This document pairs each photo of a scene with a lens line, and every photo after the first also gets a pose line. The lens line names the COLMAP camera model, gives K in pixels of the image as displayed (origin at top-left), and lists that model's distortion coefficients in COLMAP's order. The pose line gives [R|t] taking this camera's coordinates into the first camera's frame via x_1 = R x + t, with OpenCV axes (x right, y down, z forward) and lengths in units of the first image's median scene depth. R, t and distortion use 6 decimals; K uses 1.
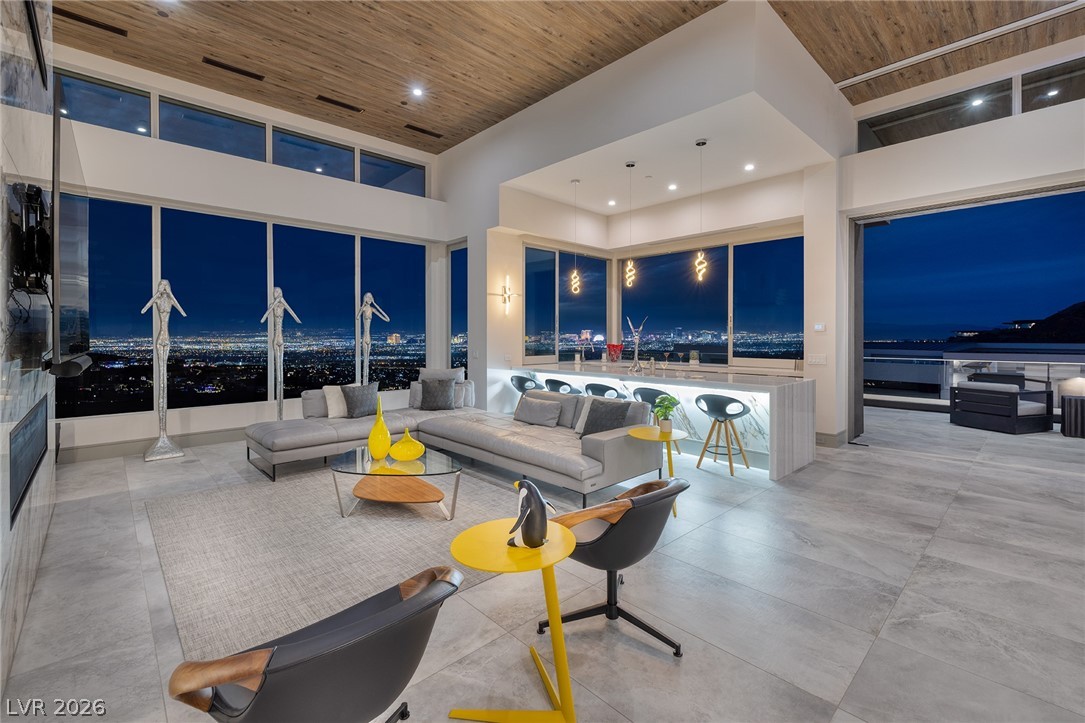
lens RADIAL K [[467.2, 0, 538.9], [0, 467.2, 335.0], [0, 0, 1]] dist [0.018913, 0.000343]
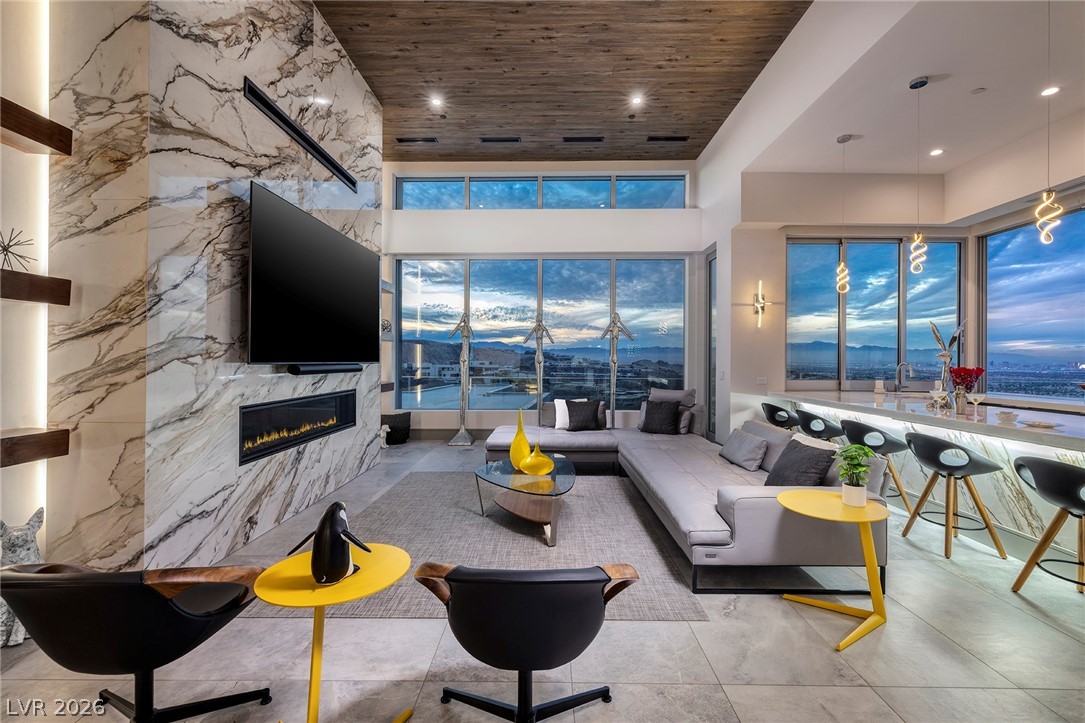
lens RADIAL K [[456.2, 0, 546.0], [0, 456.2, 355.9], [0, 0, 1]] dist [0.000633, 0.000328]
pose [[0.728476, -0.003520, -0.685062, 0.257258], [-0.003622, 0.999953, -0.008989, 0.016769], [0.685061, 0.009030, 0.728429, 0.206498]]
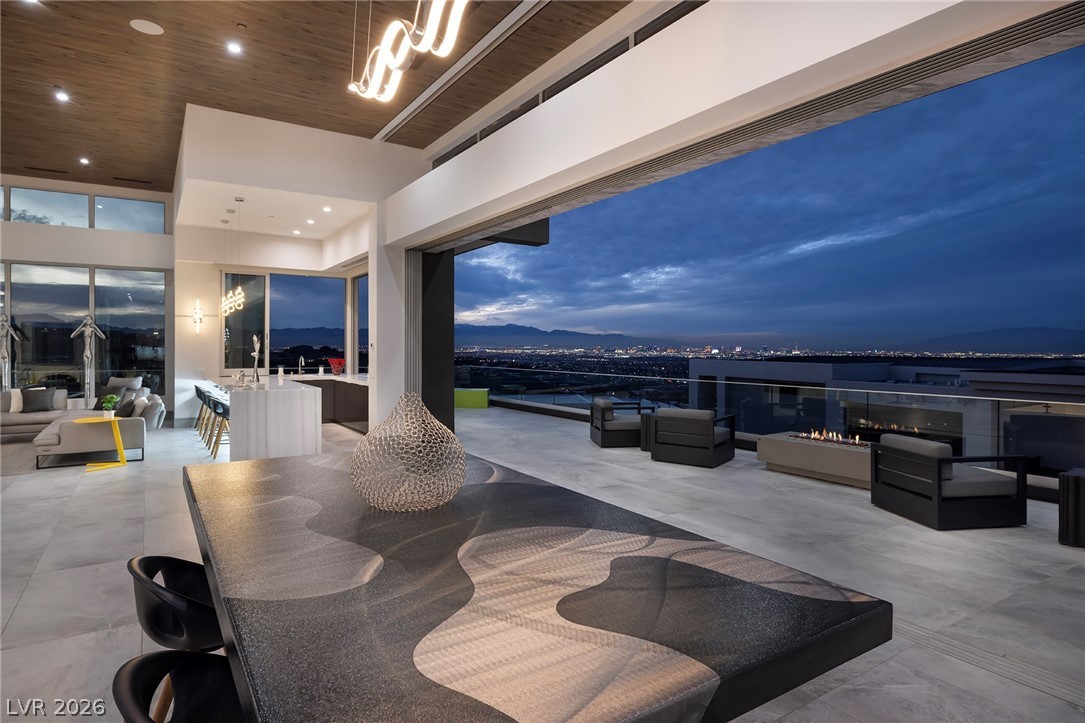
lens RADIAL K [[598.6, 0, 542.5], [0, 598.6, 361.5], [0, 0, 1]] dist [0.001914, 0.000656]
pose [[0.987447, -0.006081, -0.157831, 1.287202], [0.006991, 0.999962, 0.005210, 0.032470], [0.157793, -0.006248, 0.987452, -0.430814]]
